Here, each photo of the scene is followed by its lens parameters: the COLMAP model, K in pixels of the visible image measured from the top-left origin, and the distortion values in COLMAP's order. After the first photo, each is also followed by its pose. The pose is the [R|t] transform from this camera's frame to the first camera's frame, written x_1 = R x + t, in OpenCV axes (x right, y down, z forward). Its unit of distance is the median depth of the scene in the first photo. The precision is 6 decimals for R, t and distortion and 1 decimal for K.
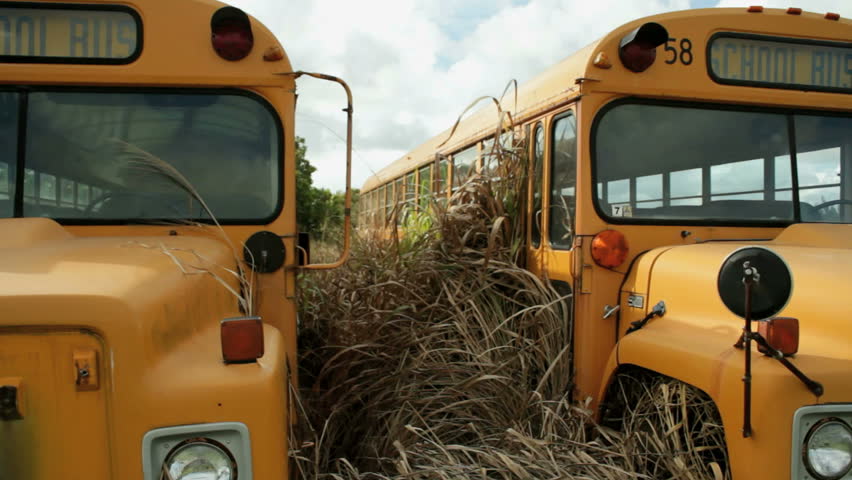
lens RADIAL K [[786.9, 0, 426.0], [0, 786.9, 240.0], [0, 0, 1]] dist [-0.169243, 0.161222]
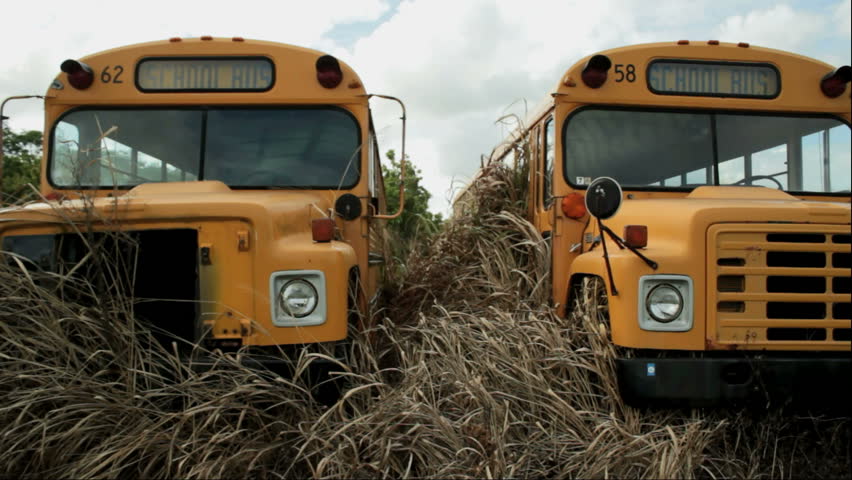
lens RADIAL K [[786.9, 0, 426.0], [0, 786.9, 240.0], [0, 0, 1]] dist [-0.169243, 0.161222]
pose [[0.986758, -0.002340, -0.162179, 0.200908], [-0.005637, 0.998797, -0.048713, 0.153751], [0.162098, 0.048982, 0.985558, -0.526245]]
